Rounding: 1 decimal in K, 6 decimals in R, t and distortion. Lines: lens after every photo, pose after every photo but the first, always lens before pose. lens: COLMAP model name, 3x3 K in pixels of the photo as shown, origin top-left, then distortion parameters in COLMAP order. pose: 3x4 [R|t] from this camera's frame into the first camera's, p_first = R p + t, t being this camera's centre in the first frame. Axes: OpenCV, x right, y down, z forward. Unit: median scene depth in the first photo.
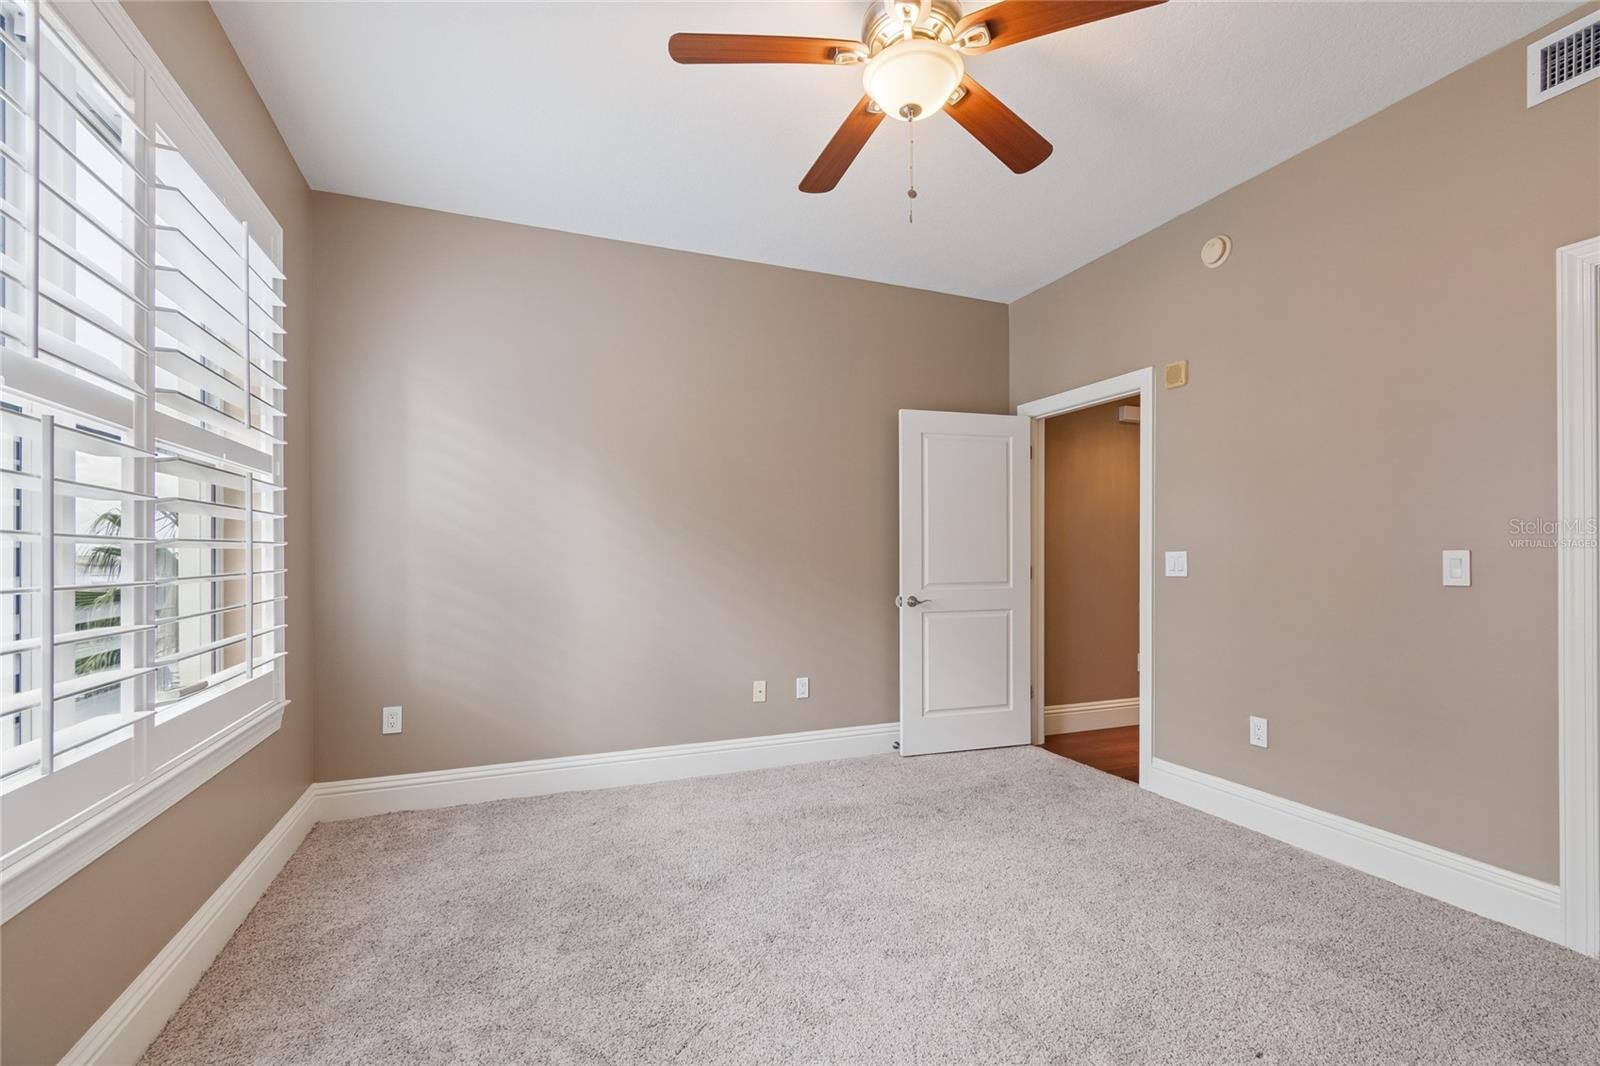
lens RADIAL K [[715.6, 0, 820.9], [0, 715.6, 557.0], [0, 0, 1]] dist [0.002875, -0.000159]
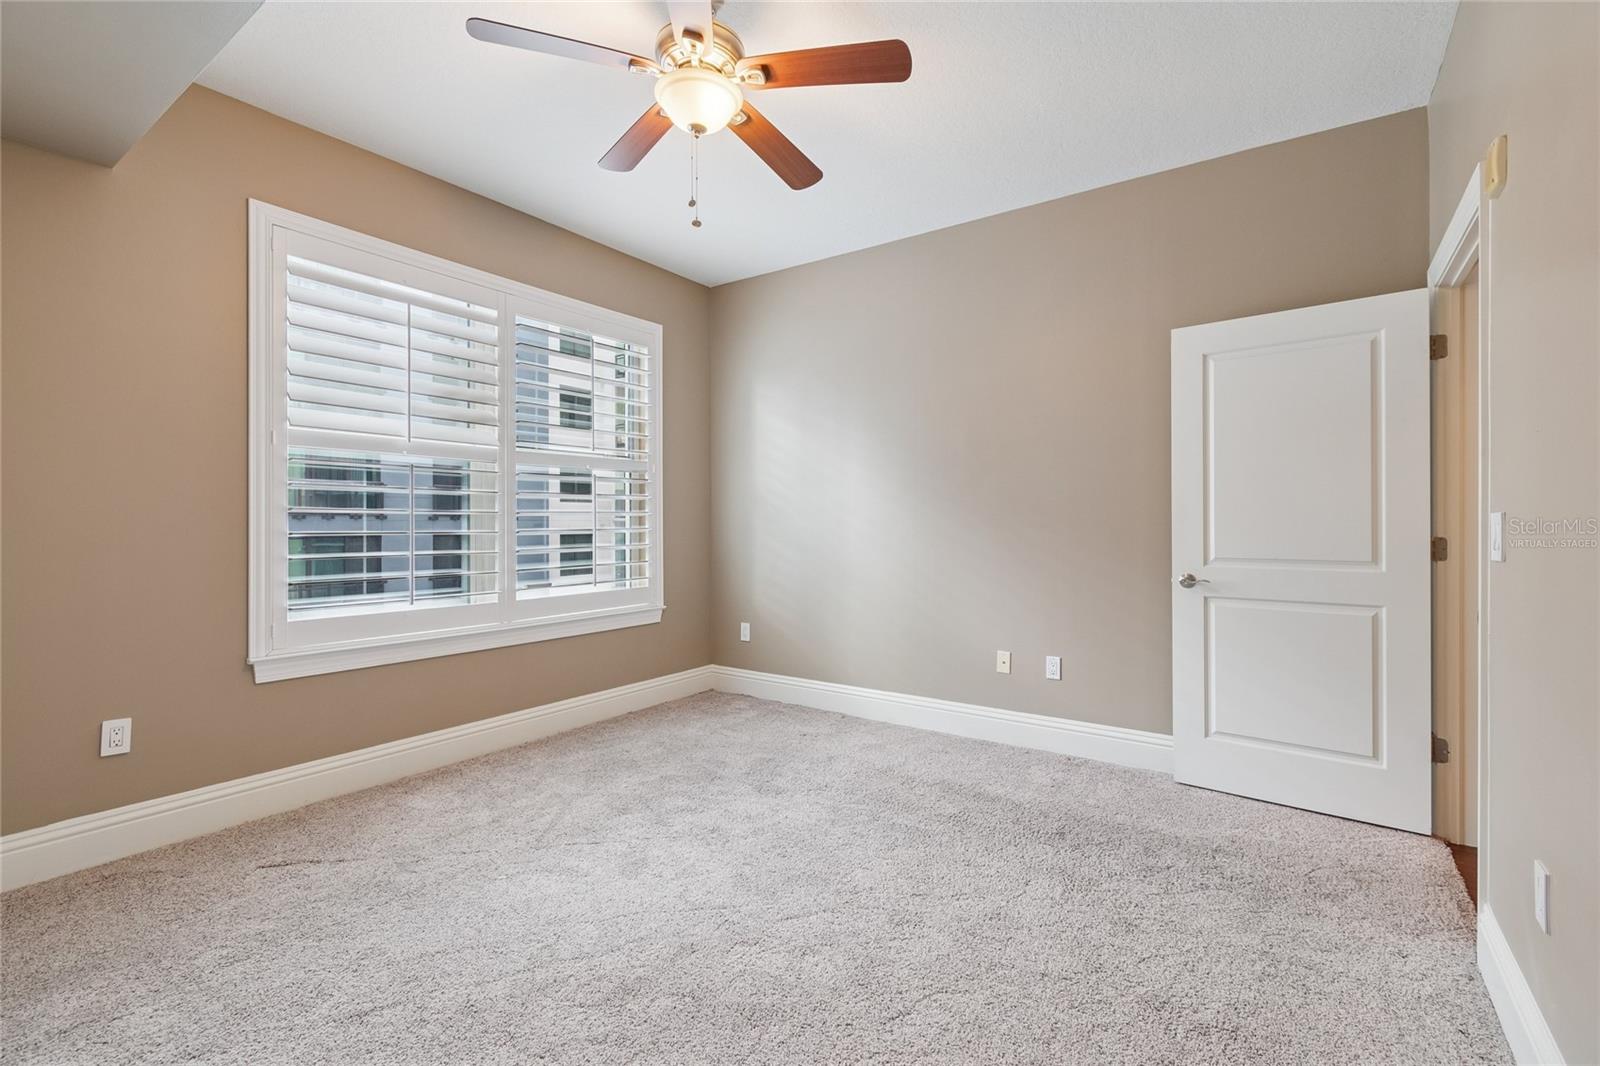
lens RADIAL K [[718.5, 0, 798.5], [0, 718.5, 525.2], [0, 0, 1]] dist [0.002204, -0.001174]
pose [[0.526846, 0.006843, -0.849933, 0.656155], [-0.003176, 0.999976, 0.006083, 0.000224], [0.849955, -0.000505, 0.526856, 0.295660]]
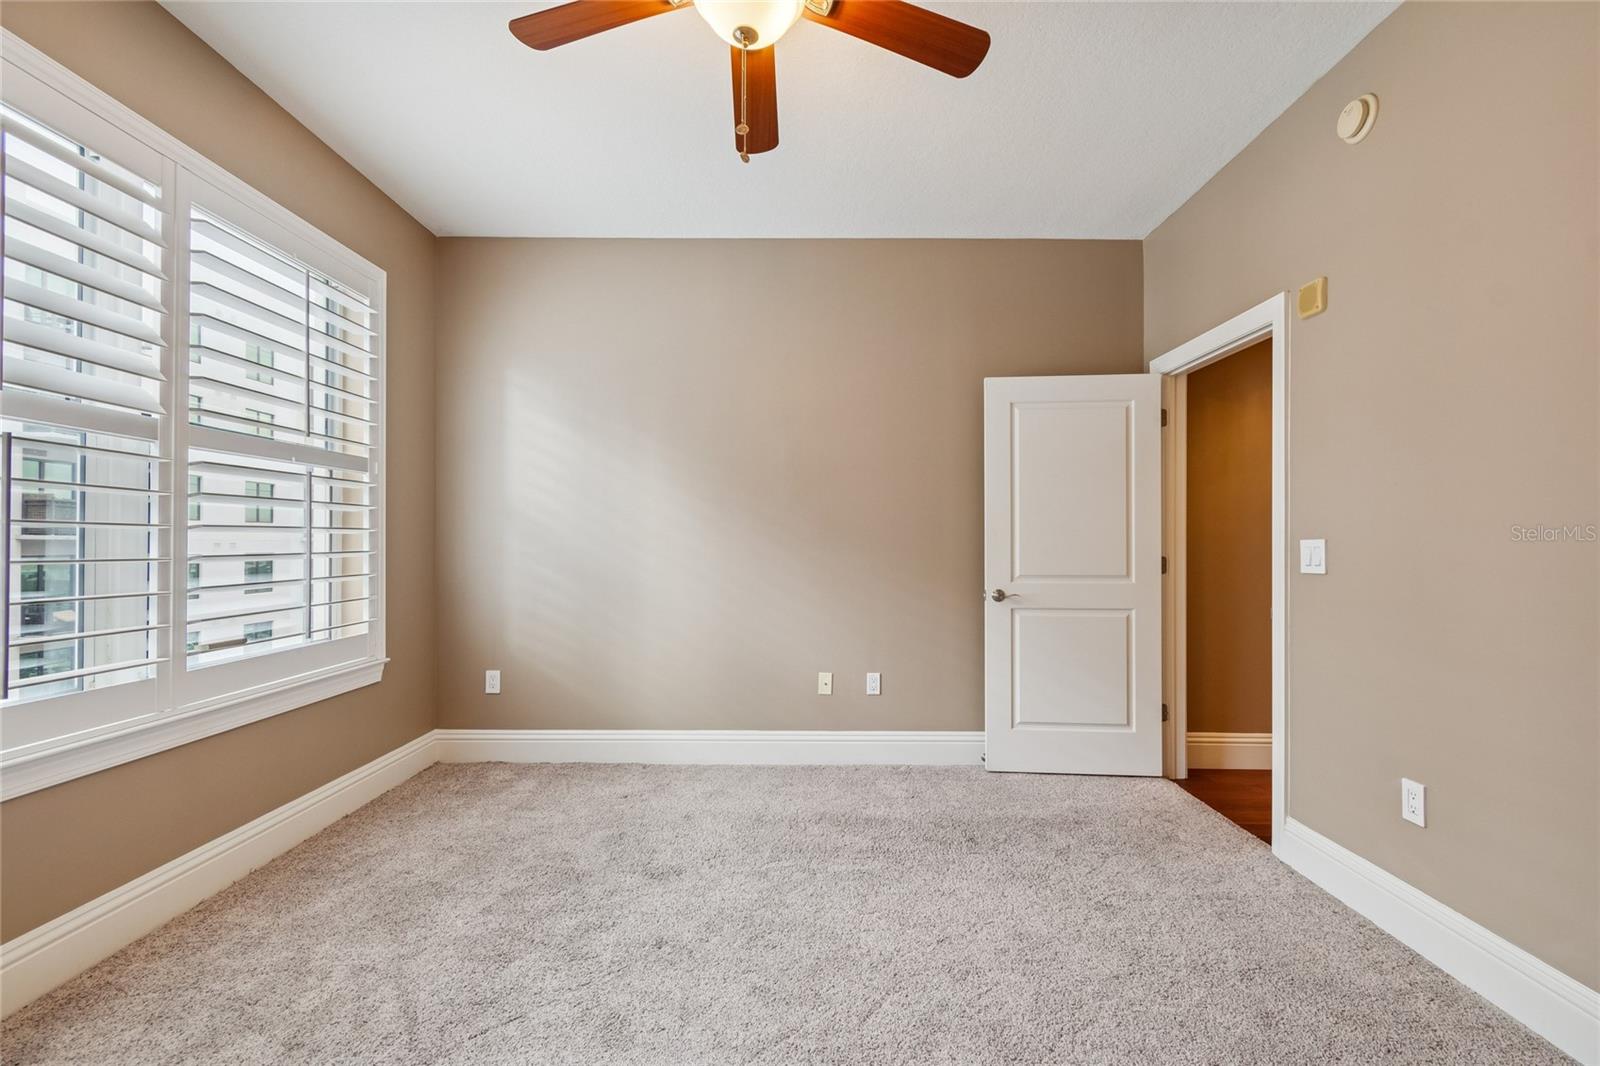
lens RADIAL K [[710.5, 0, 811.1], [0, 710.5, 539.2], [0, 0, 1]] dist [0.001526, -0.000657]
pose [[0.922079, 0.003967, -0.386981, 0.297581], [-0.007122, 0.999952, -0.006719, 0.000833], [0.386936, 0.008952, 0.922063, 0.127381]]
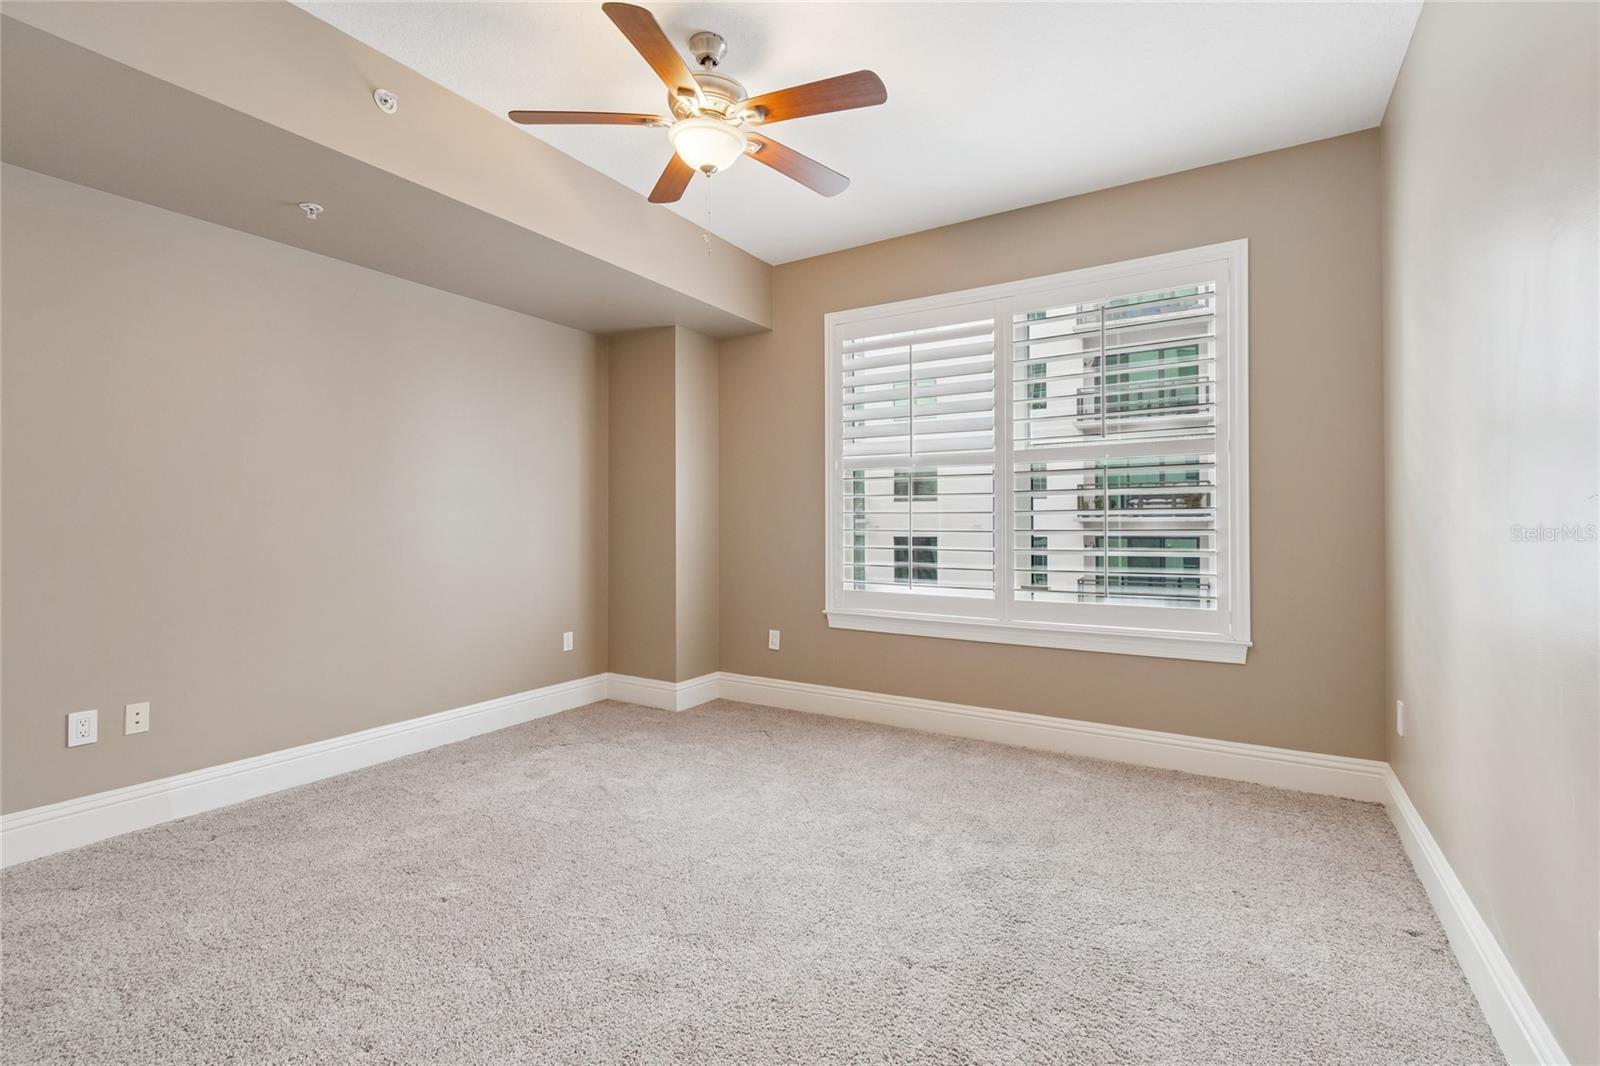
lens RADIAL K [[702.5, 0, 804.1], [0, 702.5, 531.3], [0, 0, 1]] dist [0.000468, -0.000408]
pose [[-0.810688, 0.014072, -0.585309, 0.391493], [0.004298, 0.999827, 0.018085, -0.002751], [0.585462, 0.012146, -0.810609, 1.159601]]
